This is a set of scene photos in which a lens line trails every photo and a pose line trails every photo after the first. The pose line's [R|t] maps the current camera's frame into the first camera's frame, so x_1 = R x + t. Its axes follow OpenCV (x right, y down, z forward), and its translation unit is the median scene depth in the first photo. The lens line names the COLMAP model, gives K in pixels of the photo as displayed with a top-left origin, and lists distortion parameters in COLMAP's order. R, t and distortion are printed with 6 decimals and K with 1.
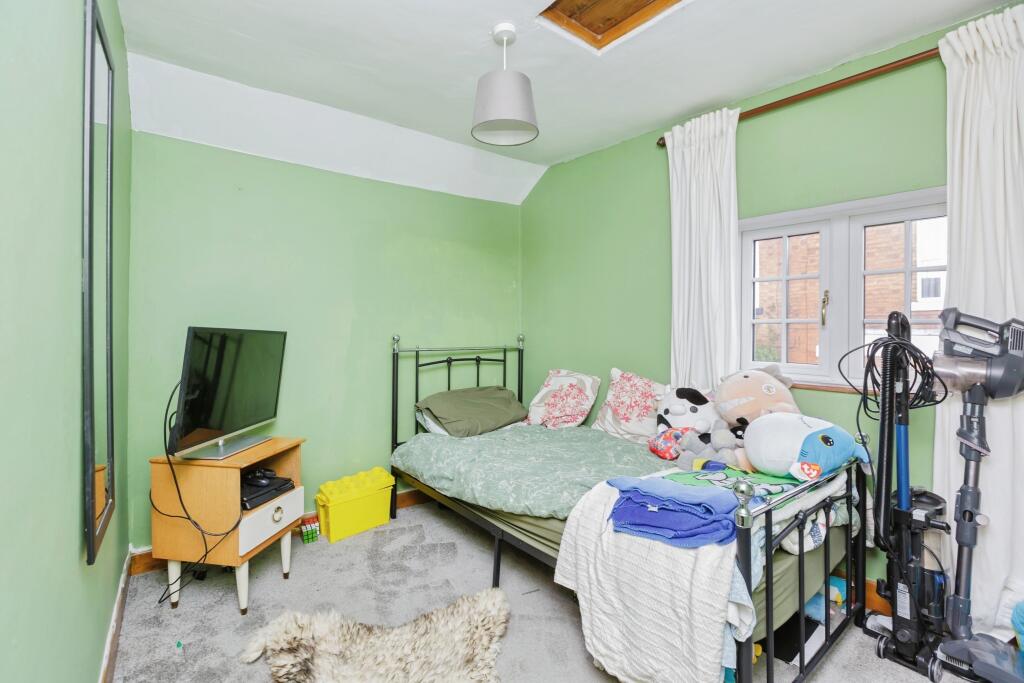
lens RADIAL K [[473.8, 0, 506.4], [0, 473.8, 329.7], [0, 0, 1]] dist [-0.001588, -0.000140]
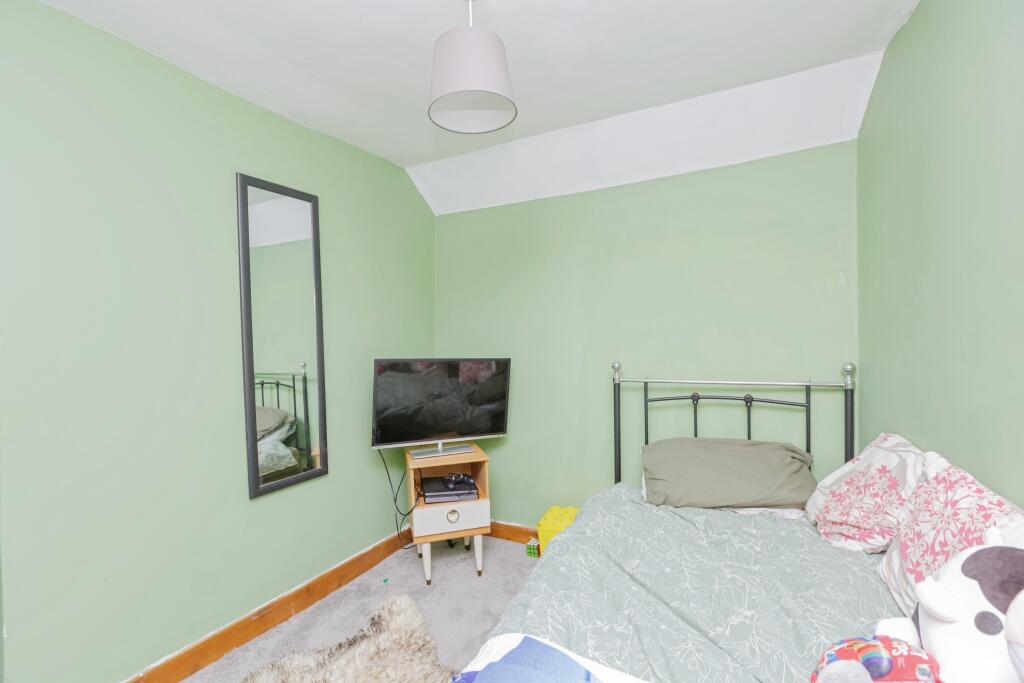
lens RADIAL K [[458.6, 0, 519.4], [0, 458.6, 351.2], [0, 0, 1]] dist [0.048236, -0.000004]
pose [[0.418557, -0.008305, -0.908152, 0.441806], [0.010189, 0.999938, -0.004449, -0.007975], [0.908133, -0.007391, 0.418616, 0.457799]]
